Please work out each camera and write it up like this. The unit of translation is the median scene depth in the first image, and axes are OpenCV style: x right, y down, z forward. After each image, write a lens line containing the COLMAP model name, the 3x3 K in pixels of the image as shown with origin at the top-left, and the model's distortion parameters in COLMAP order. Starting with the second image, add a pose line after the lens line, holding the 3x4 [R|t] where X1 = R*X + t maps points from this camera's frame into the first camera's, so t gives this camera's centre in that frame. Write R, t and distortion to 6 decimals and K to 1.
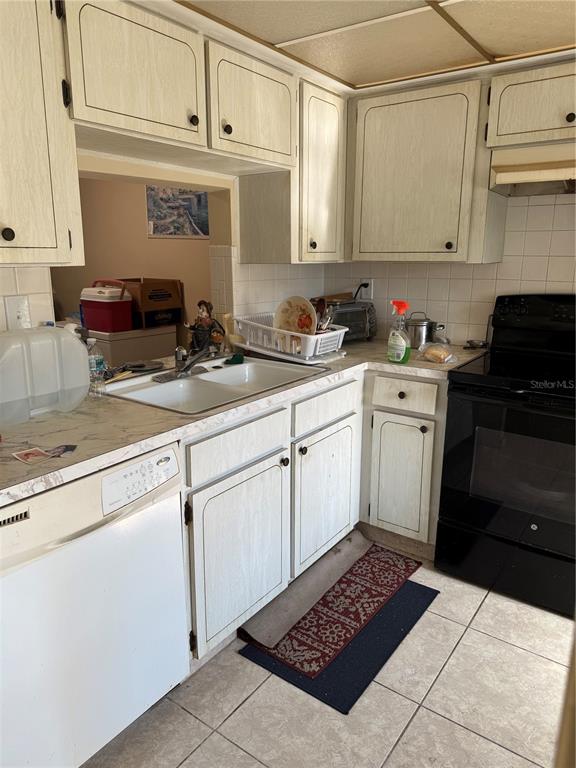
lens RADIAL K [[546.4, 0, 287.7], [0, 546.4, 382.1], [0, 0, 1]] dist [0.002495, 0.001122]
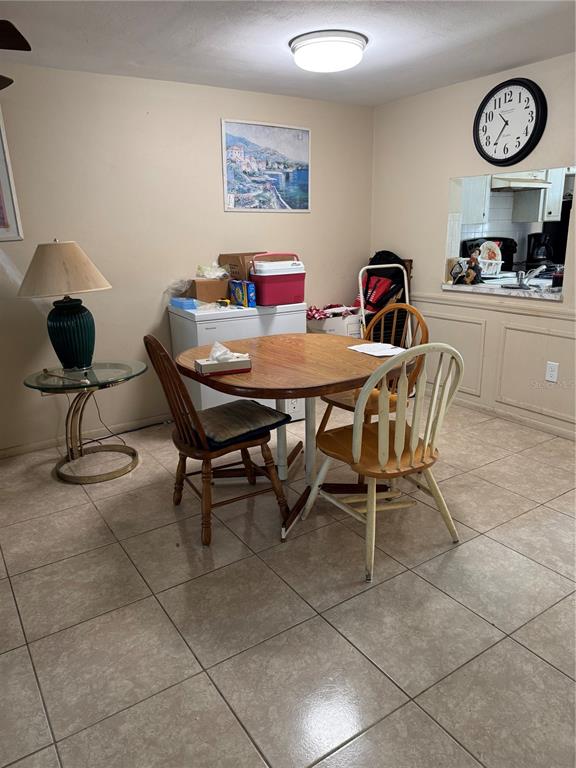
lens RADIAL K [[546.4, 0, 286.0], [0, 546.4, 376.8], [0, 0, 1]] dist [0.002495, 0.001122]
pose [[0.342608, -0.266404, 0.900916, -1.222440], [0.244744, 0.951150, 0.188185, -0.149472], [-0.907039, 0.156020, 0.391072, 0.603324]]
